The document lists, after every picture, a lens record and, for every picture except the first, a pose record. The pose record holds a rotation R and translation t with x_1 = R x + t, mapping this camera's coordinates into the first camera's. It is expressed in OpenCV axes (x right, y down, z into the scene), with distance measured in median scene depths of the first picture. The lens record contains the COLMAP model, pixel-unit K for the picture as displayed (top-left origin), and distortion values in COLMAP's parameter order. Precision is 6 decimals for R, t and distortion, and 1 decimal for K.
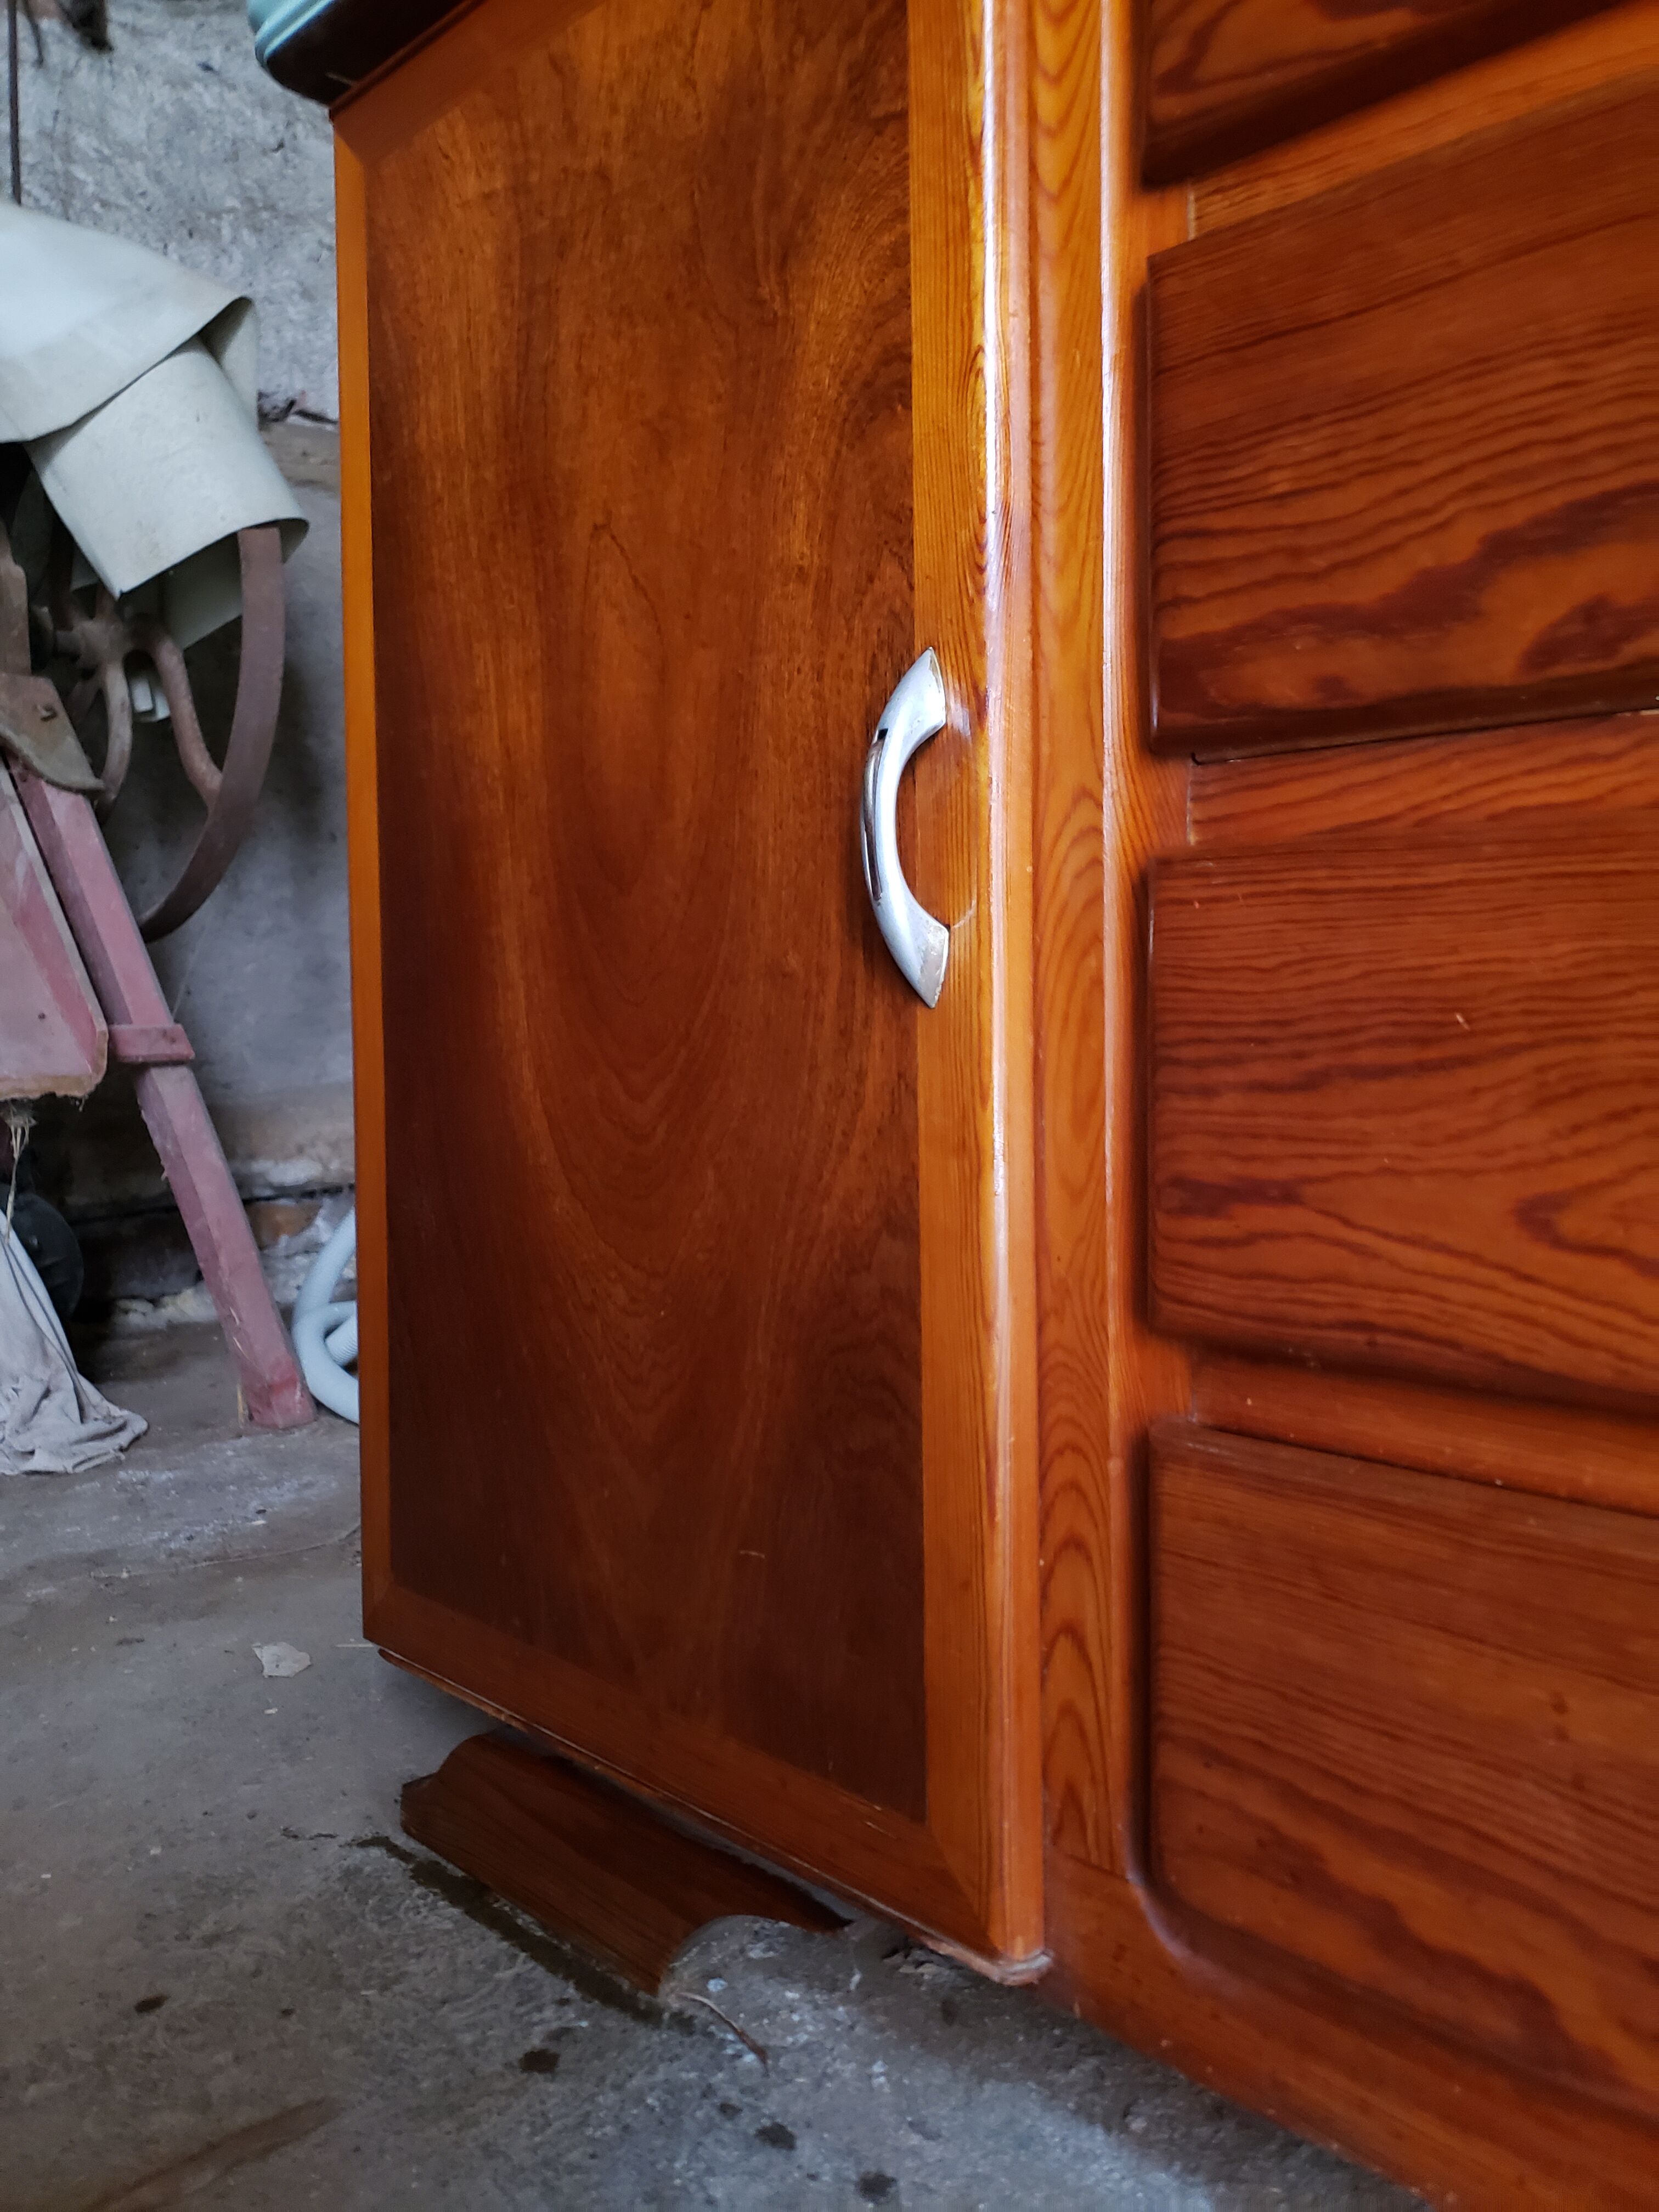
lens RADIAL K [[1815.8, 0, 829.5], [0, 1815.8, 1106.0], [0, 0, 1]] dist [0.062732, -0.149900]
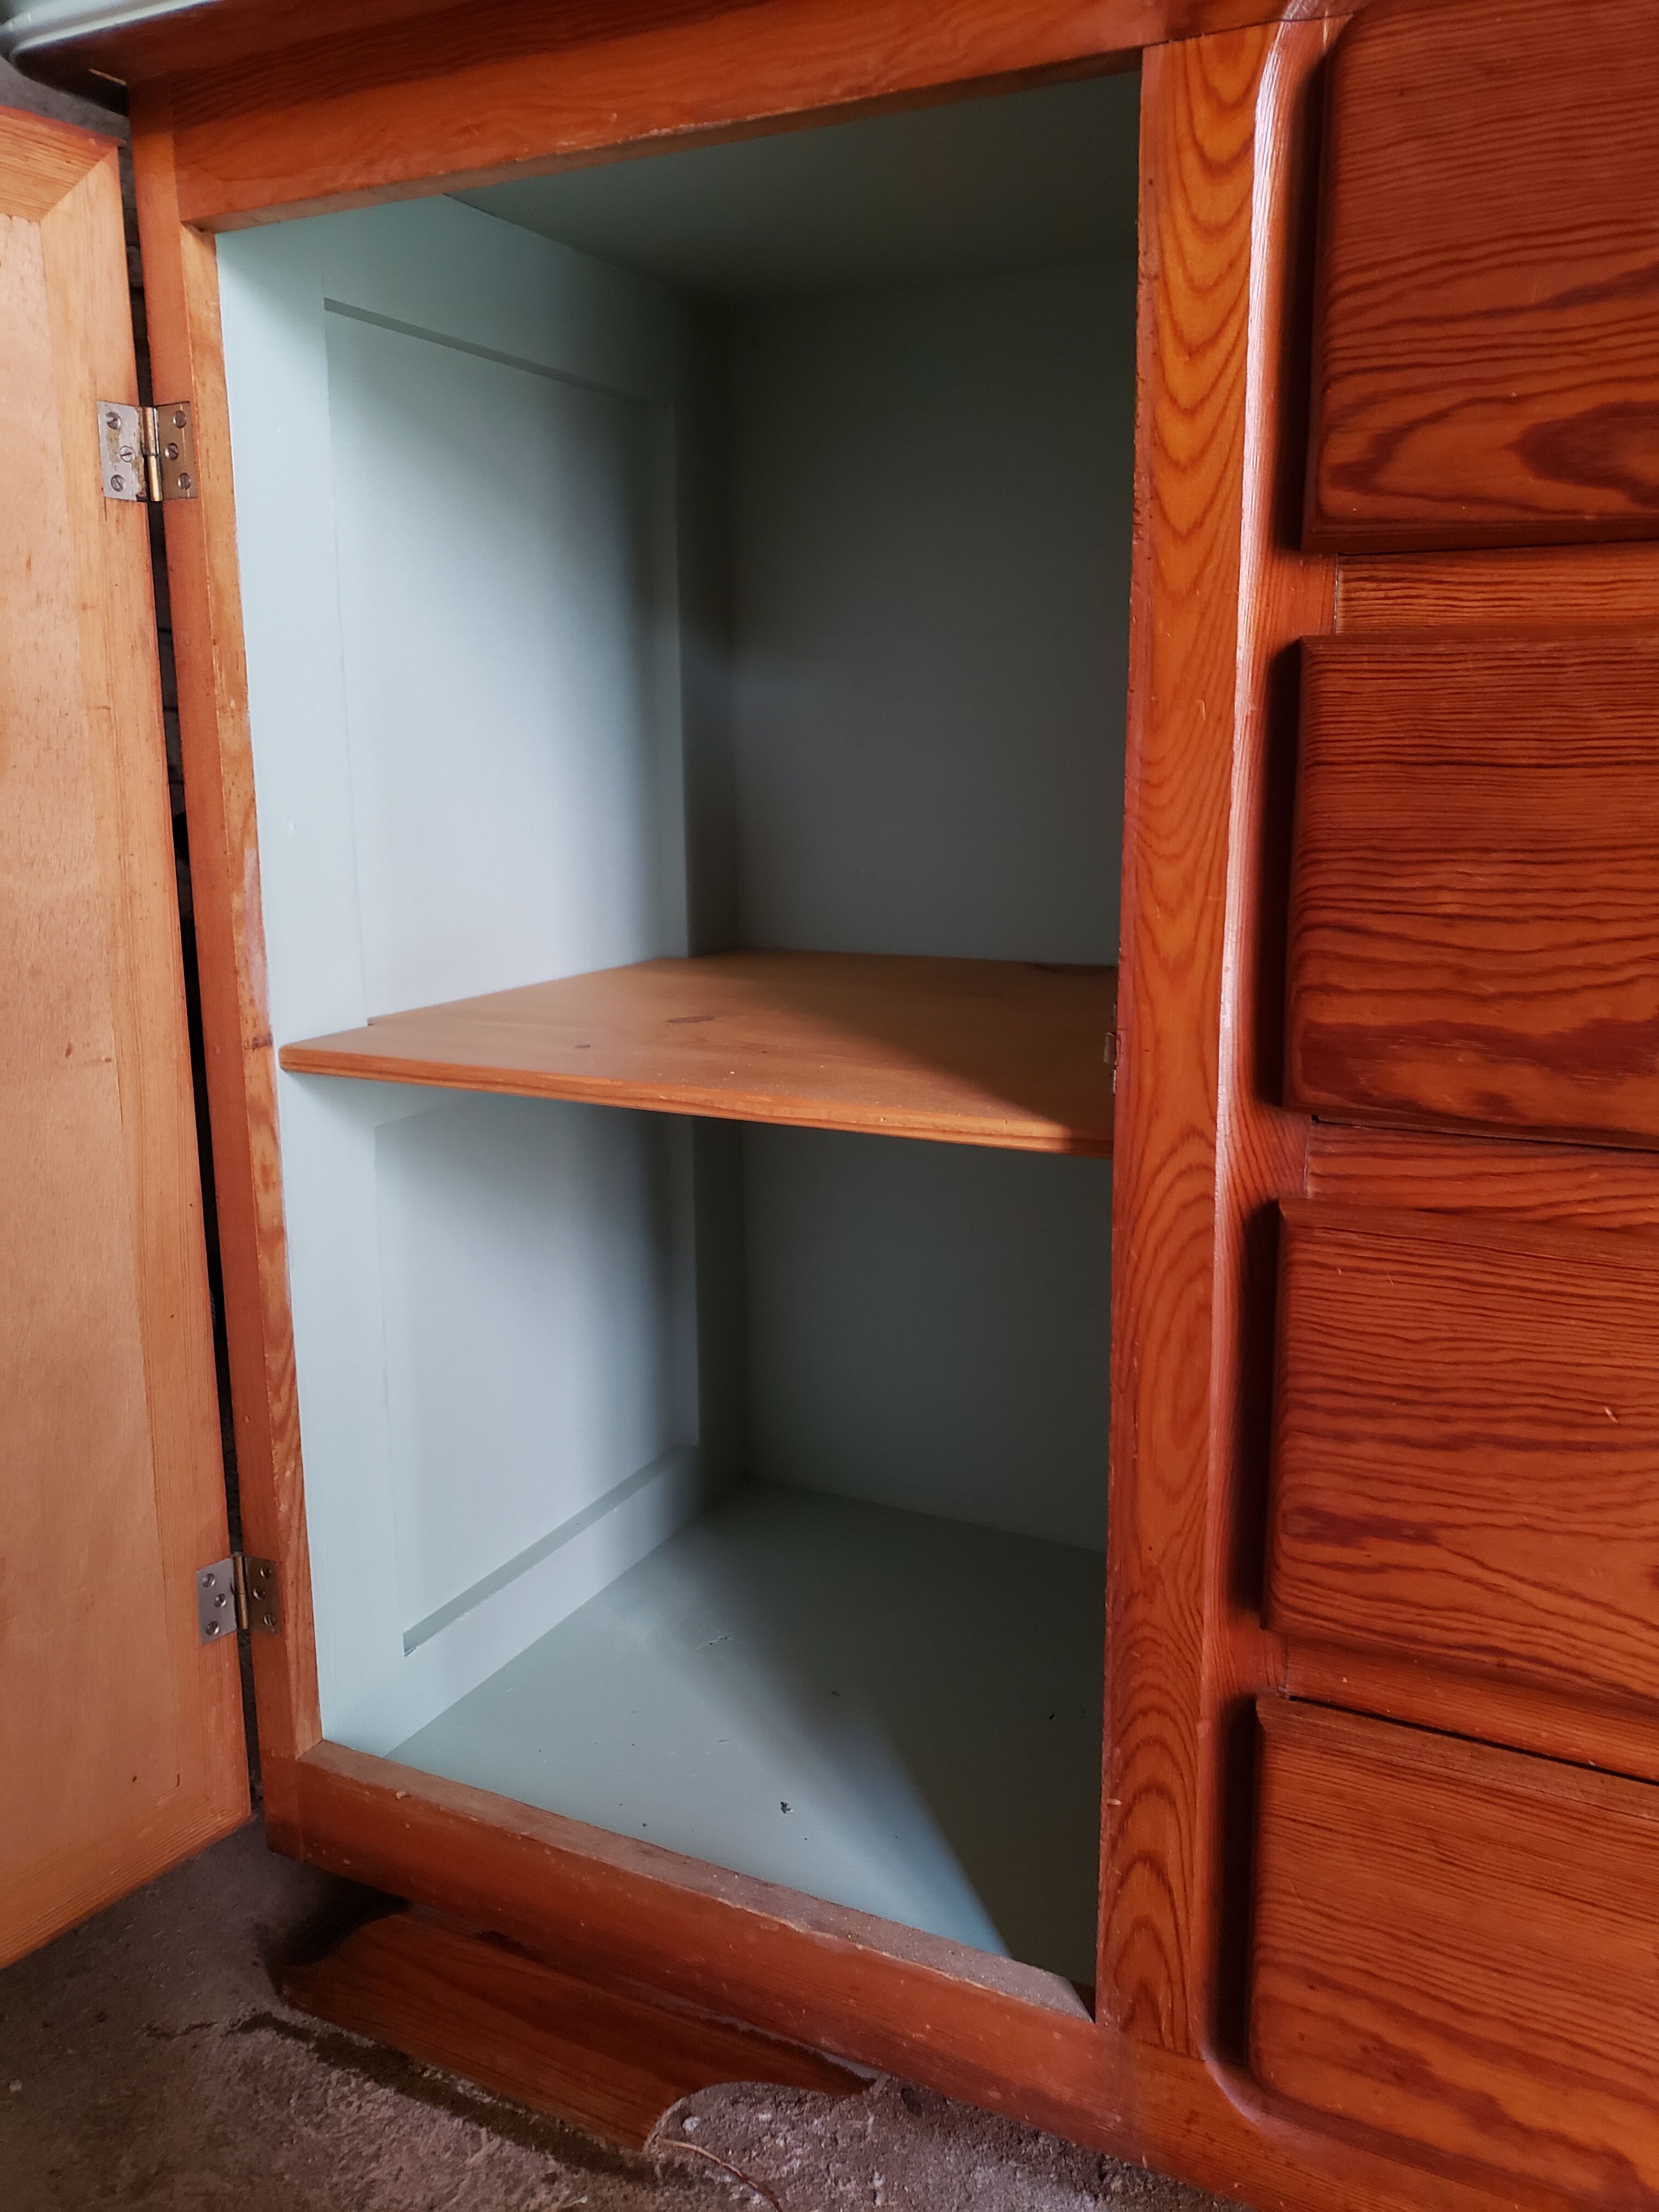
lens RADIAL K [[1798.8, 0, 829.5], [0, 1798.8, 1106.0], [0, 0, 1]] dist [0.043081, -0.070967]
pose [[0.935921, -0.068817, 0.345422, -0.443167], [0.011726, 0.986270, 0.164721, -0.387576], [-0.352015, -0.150116, 0.923878, 0.136060]]
